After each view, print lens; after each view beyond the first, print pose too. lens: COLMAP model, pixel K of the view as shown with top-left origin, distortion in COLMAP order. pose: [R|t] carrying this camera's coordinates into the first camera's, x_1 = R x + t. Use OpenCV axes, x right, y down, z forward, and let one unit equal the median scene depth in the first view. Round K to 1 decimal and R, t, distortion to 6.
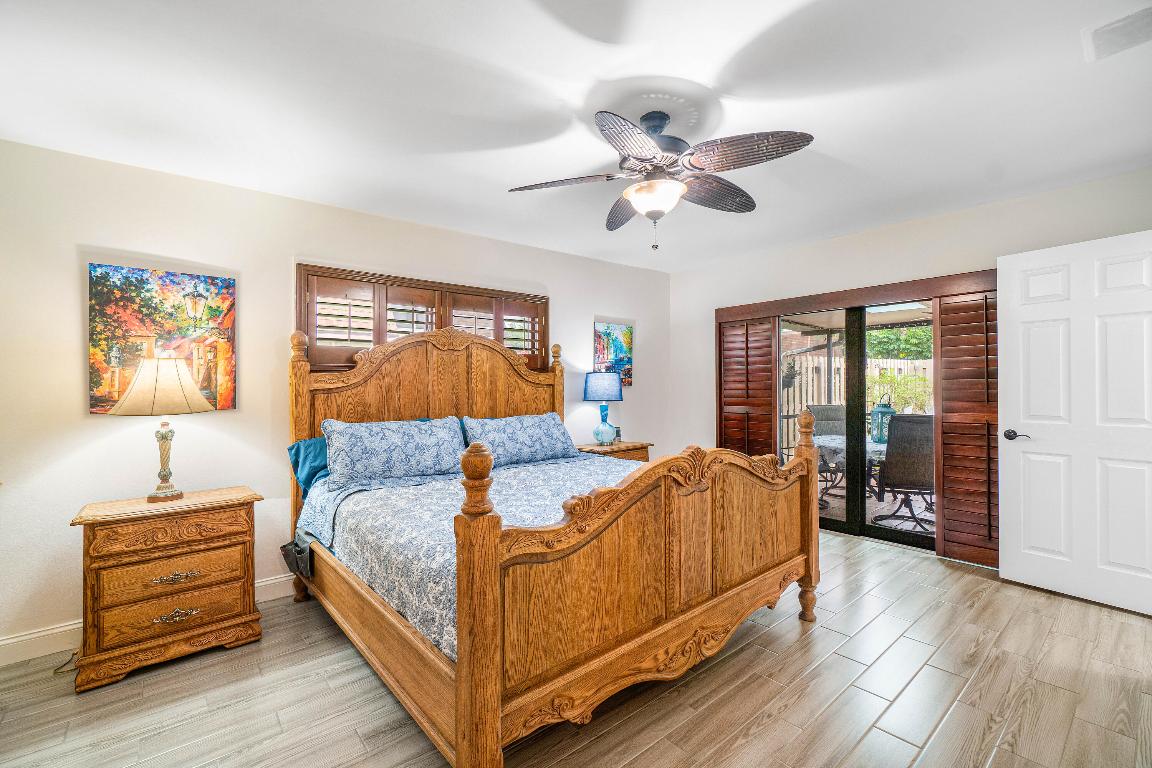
lens RADIAL K [[502.5, 0, 578.7], [0, 502.5, 374.4], [0, 0, 1]] dist [-0.000683, -0.000460]
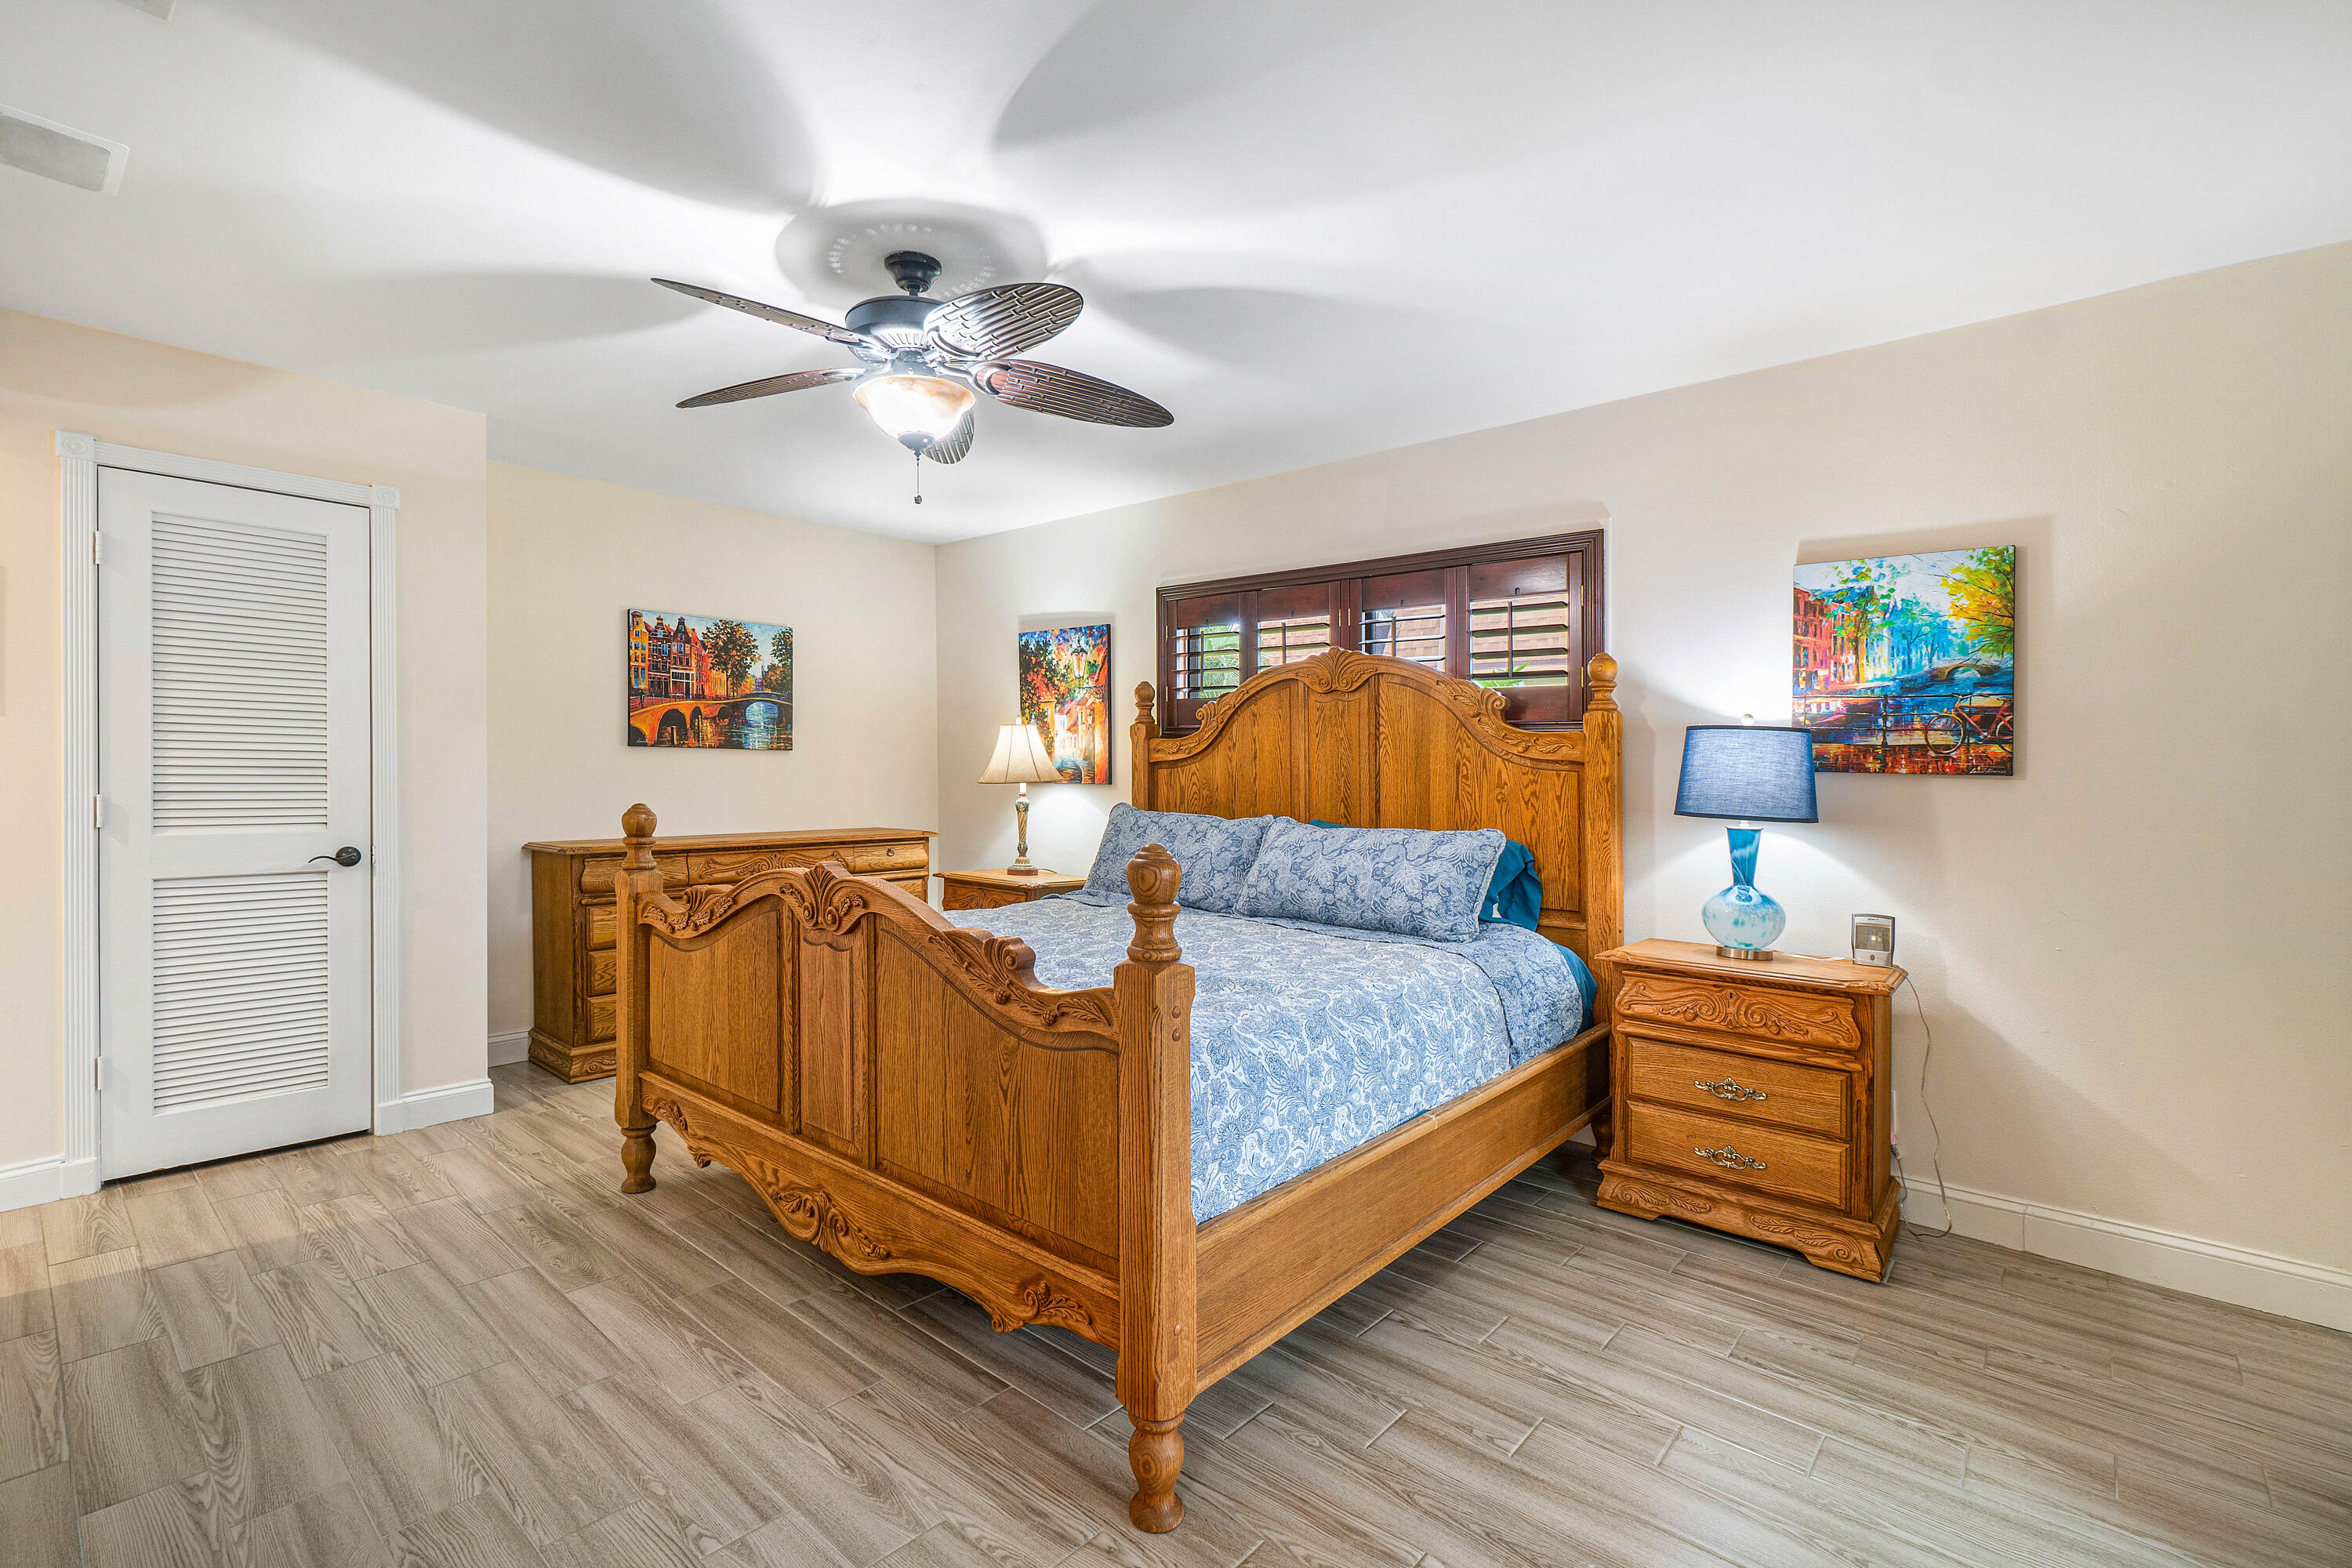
lens RADIAL K [[1018.8, 0, 1184.7], [0, 1018.8, 793.7], [0, 0, 1]] dist [-0.001087, 0.001199]
pose [[0.177916, 0.044274, -0.983049, 0.834159], [0.009003, 0.998872, 0.046616, 0.006951], [0.984004, -0.017144, 0.177317, 0.712229]]
